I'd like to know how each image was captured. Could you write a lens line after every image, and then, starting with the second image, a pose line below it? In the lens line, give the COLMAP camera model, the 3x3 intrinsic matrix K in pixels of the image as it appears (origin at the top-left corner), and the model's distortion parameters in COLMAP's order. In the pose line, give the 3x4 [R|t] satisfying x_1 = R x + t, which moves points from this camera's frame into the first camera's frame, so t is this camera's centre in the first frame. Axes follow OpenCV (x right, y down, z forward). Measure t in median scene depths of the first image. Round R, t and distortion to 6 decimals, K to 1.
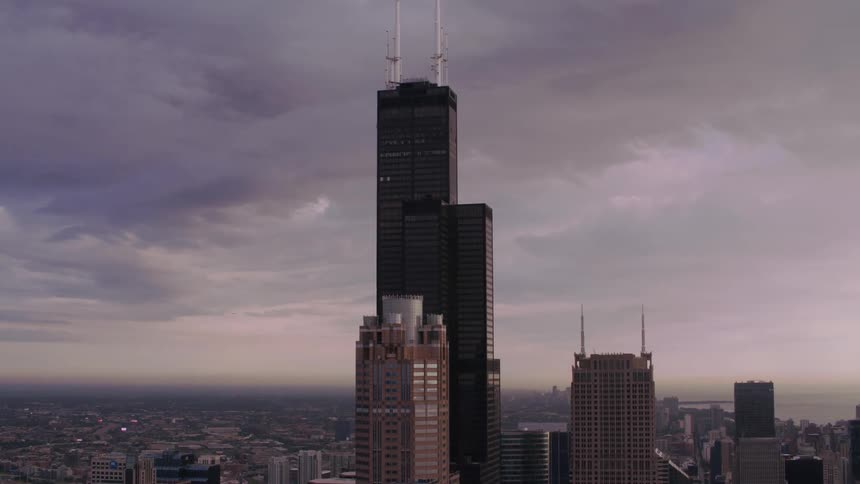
lens RADIAL K [[1103.5, 0, 430.0], [0, 1103.5, 242.0], [0, 0, 1]] dist [-0.241295, 0.279328]
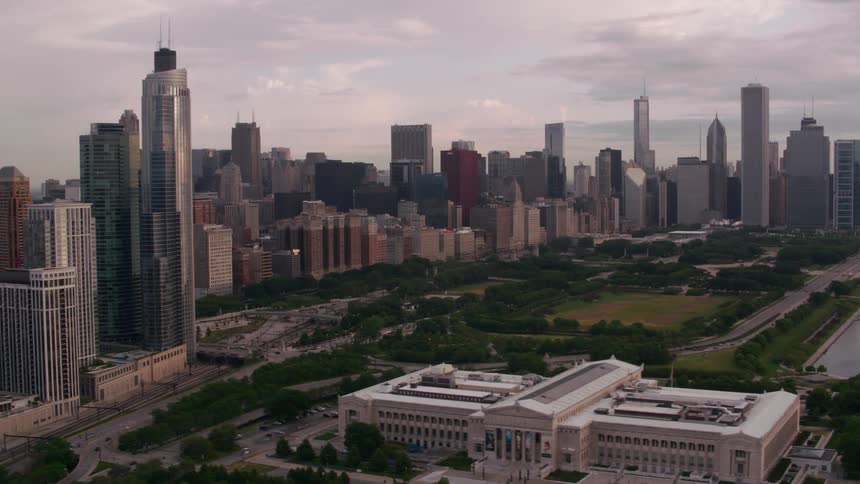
lens RADIAL K [[1103.5, 0, 430.0], [0, 1103.5, 242.0], [0, 0, 1]] dist [-0.241295, 0.279328]
pose [[0.968081, 0.009145, -0.250470, 0.096097], [0.036532, 0.983513, 0.177108, -0.006681], [0.247961, -0.180605, 0.951786, -0.126736]]
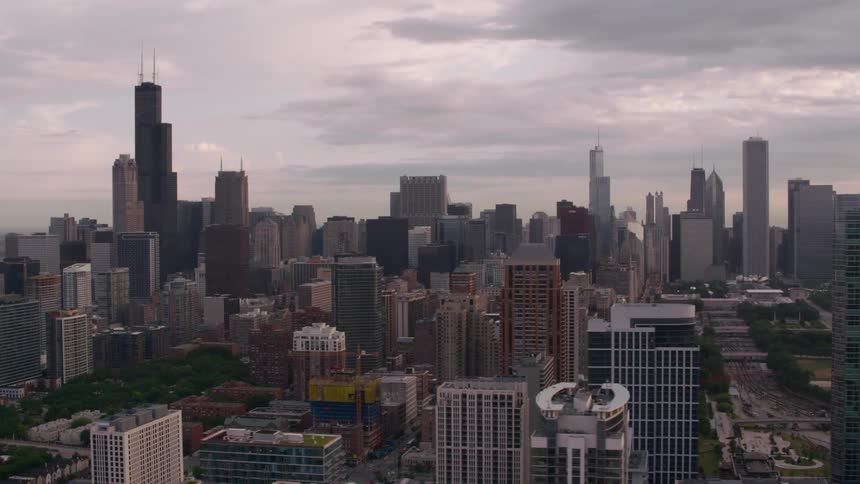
lens RADIAL K [[1103.5, 0, 430.0], [0, 1103.5, 242.0], [0, 0, 1]] dist [-0.241295, 0.279328]
pose [[0.999910, -0.006040, 0.011974, 0.040856], [0.004260, 0.989650, 0.143442, -0.007659], [-0.012717, -0.143378, 0.989586, -0.115166]]
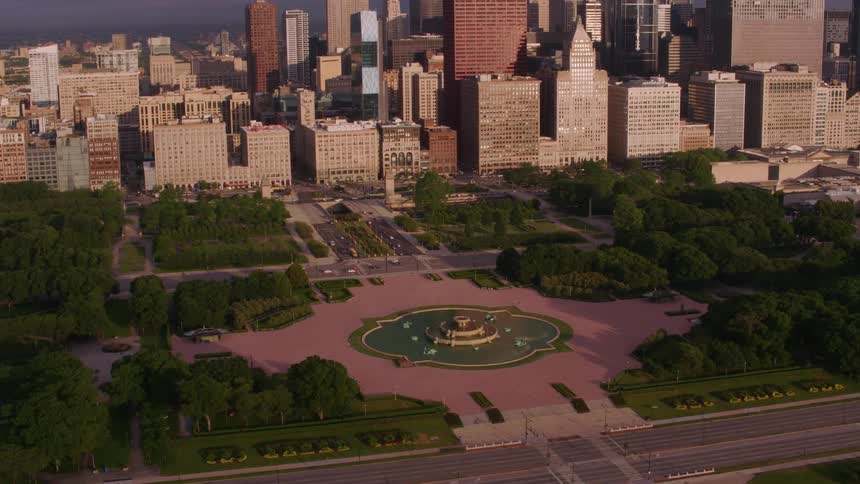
lens RADIAL K [[1103.5, 0, 430.0], [0, 1103.5, 242.0], [0, 0, 1]] dist [-0.241295, 0.279328]
pose [[0.476868, 0.174591, -0.861461, 0.131545], [0.118184, 0.958439, 0.259666, 0.006492], [0.870993, -0.225637, 0.436415, -0.017623]]
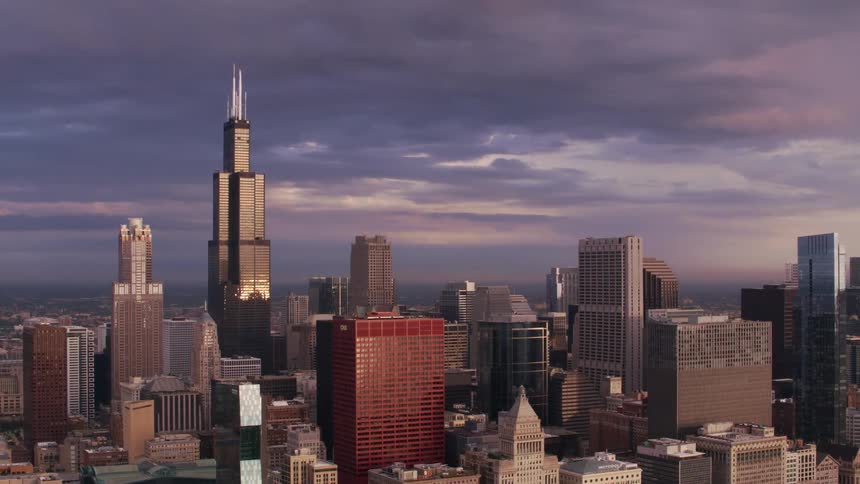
lens RADIAL K [[1174.4, 0, 428.3], [0, 1174.4, 265.7], [0, 0, 1]] dist [-0.201867, 0.067441]
pose [[0.668509, -0.006434, -0.743676, 0.112045], [0.093523, 0.992752, 0.075481, 0.000560], [0.737800, -0.120011, 0.664265, -0.016900]]
